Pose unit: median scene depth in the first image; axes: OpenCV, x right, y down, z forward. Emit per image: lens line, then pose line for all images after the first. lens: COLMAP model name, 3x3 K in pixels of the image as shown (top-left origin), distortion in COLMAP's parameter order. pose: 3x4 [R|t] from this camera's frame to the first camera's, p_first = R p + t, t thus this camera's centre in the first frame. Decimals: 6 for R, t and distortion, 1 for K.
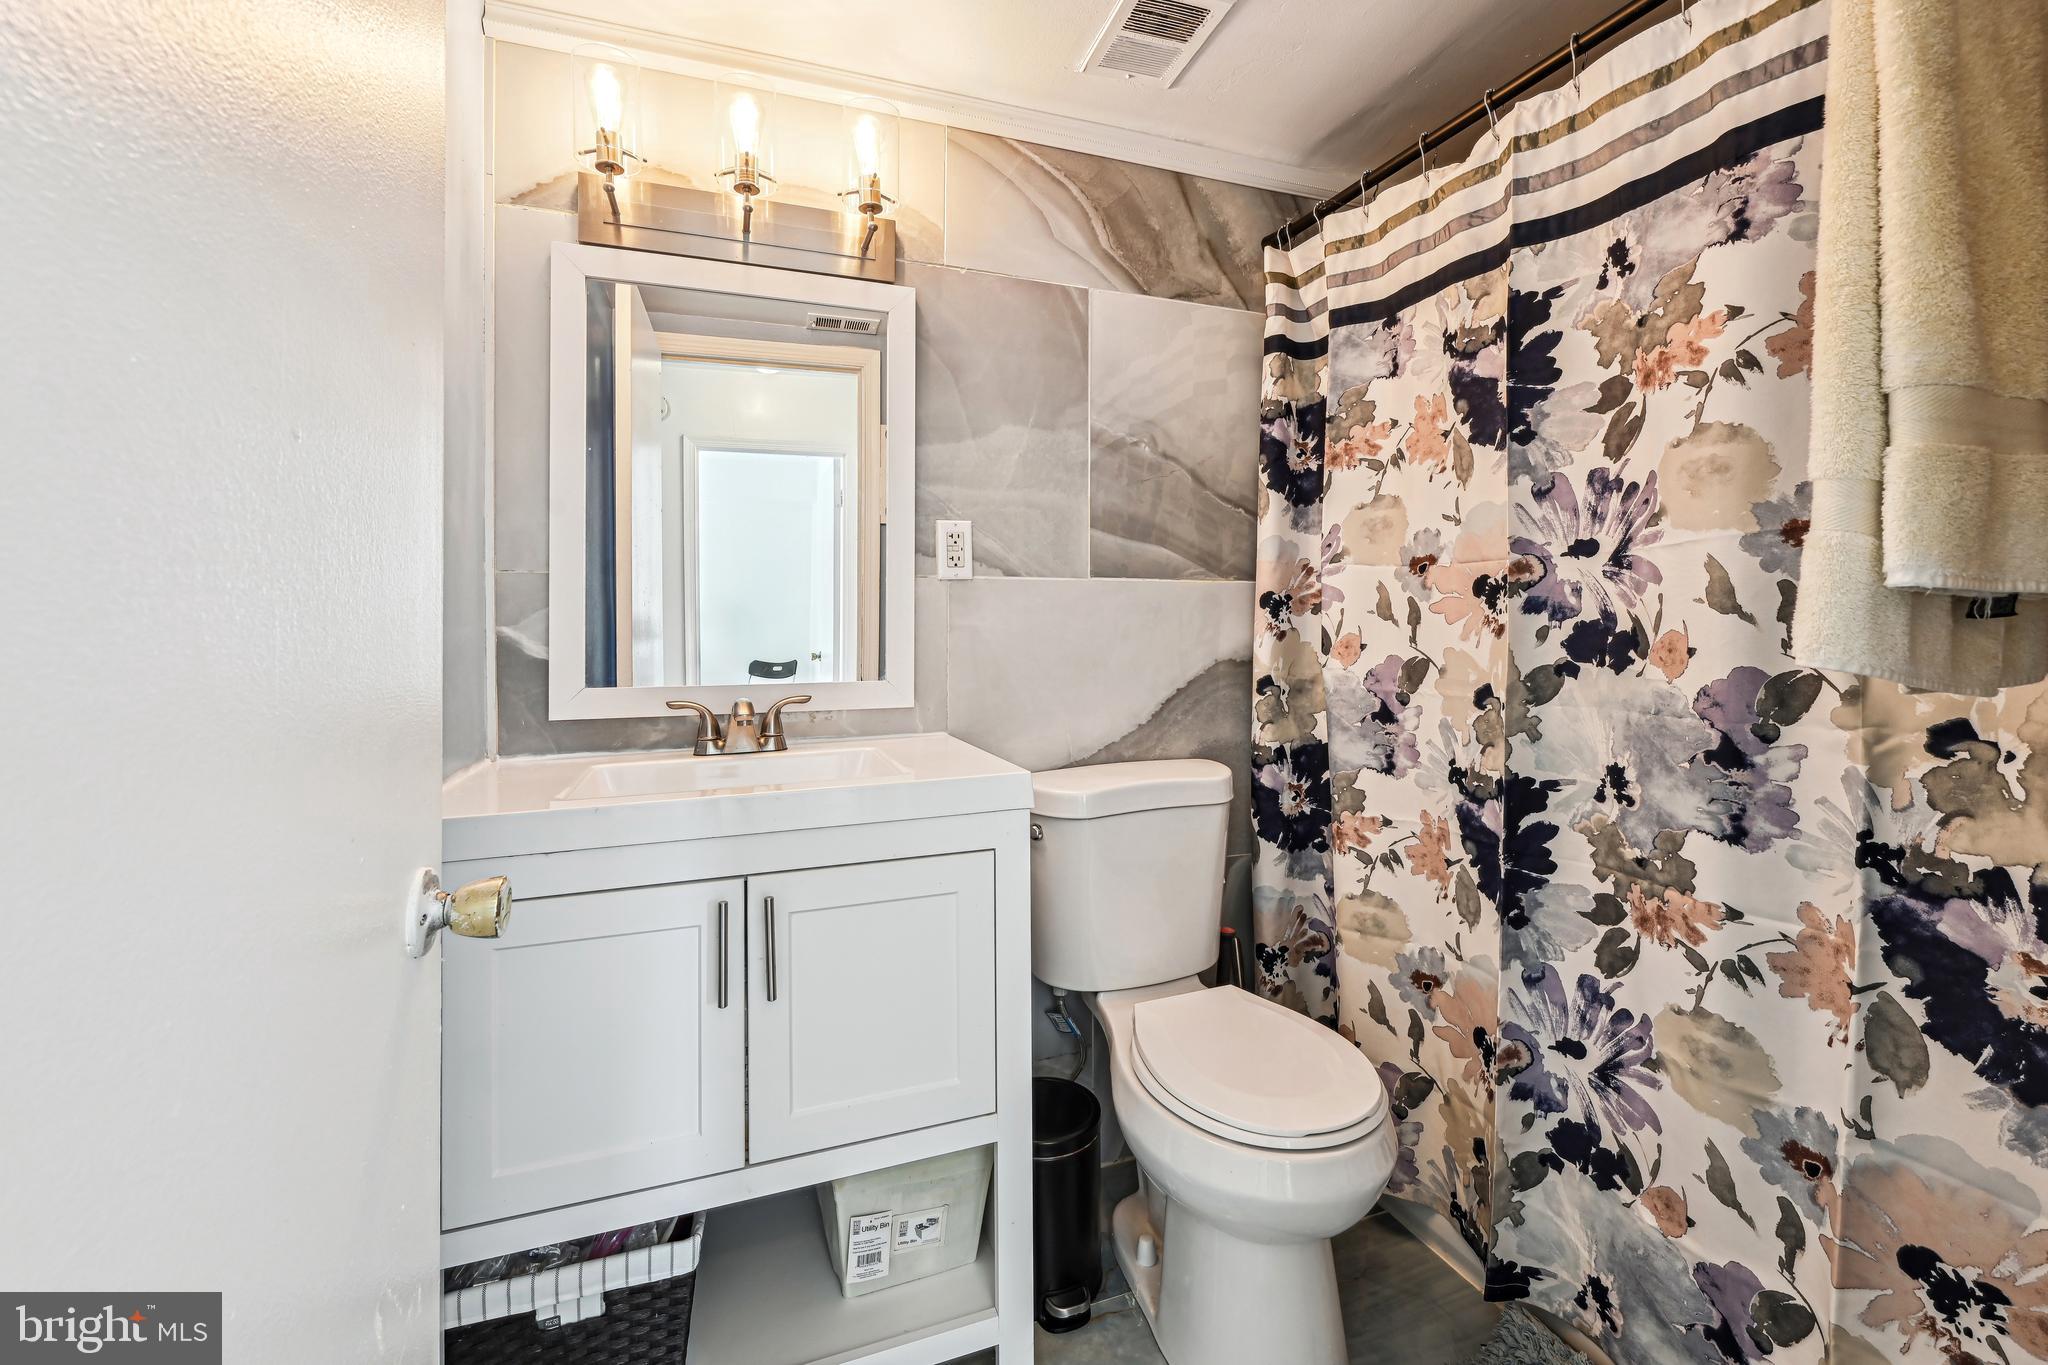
lens RADIAL K [[830.9, 0, 1023.5], [0, 830.9, 634.8], [0, 0, 1]] dist [0.004401, 0.000042]
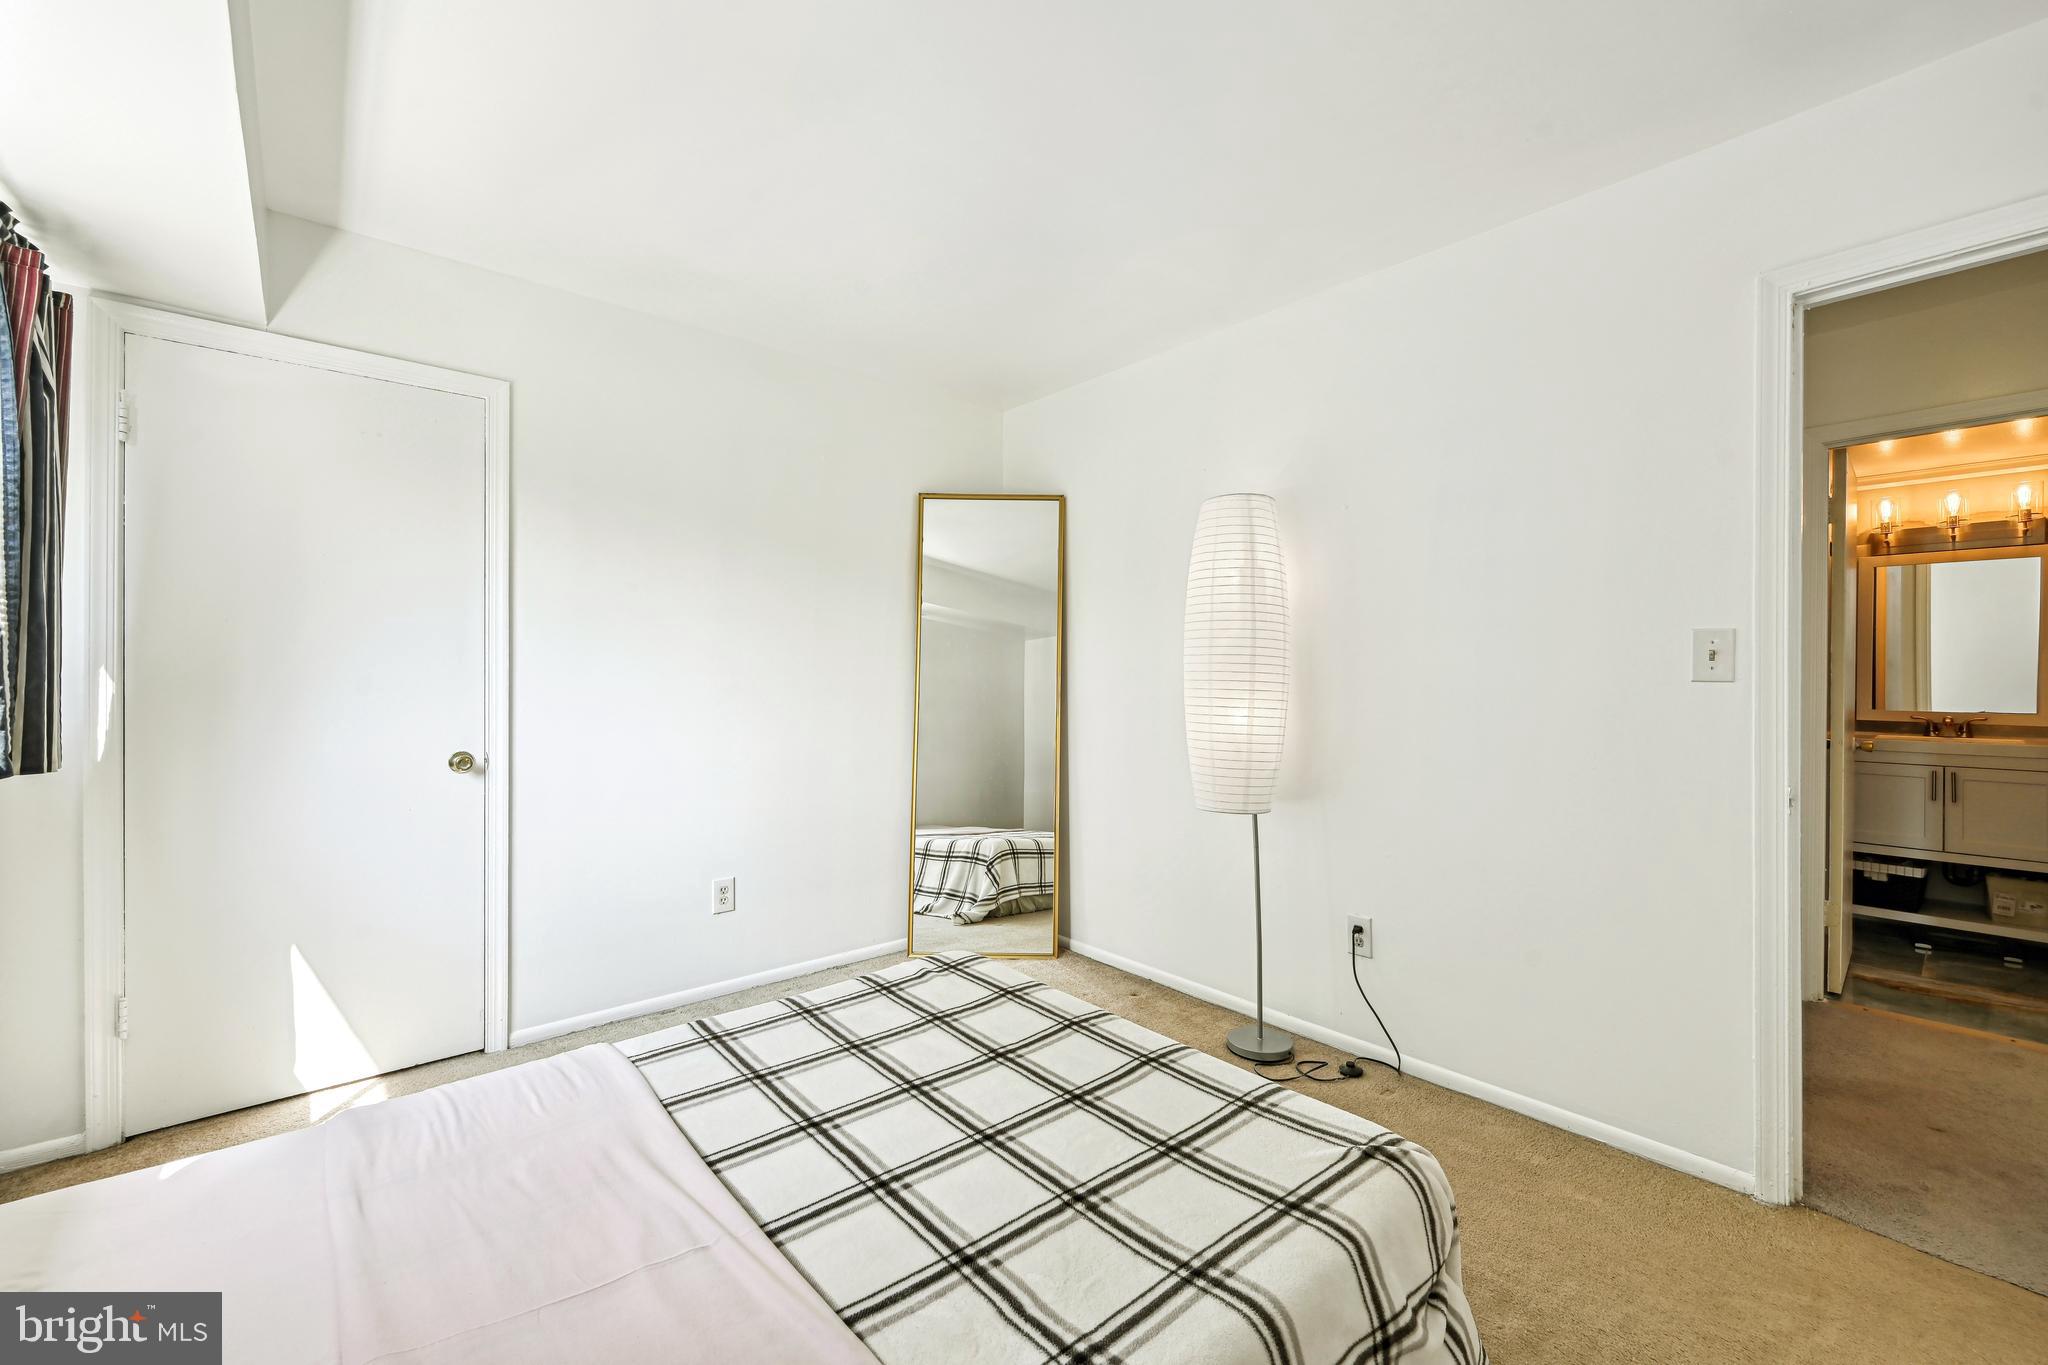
lens RADIAL K [[830.9, 0, 1022.7], [0, 830.9, 683.3], [0, 0, 1]] dist [0.004401, 0.000042]
pose [[0.359293, 0.005938, -0.933206, 1.489135], [-0.010584, 0.999941, 0.002288, -0.008698], [0.933165, 0.009055, 0.359335, -3.723262]]
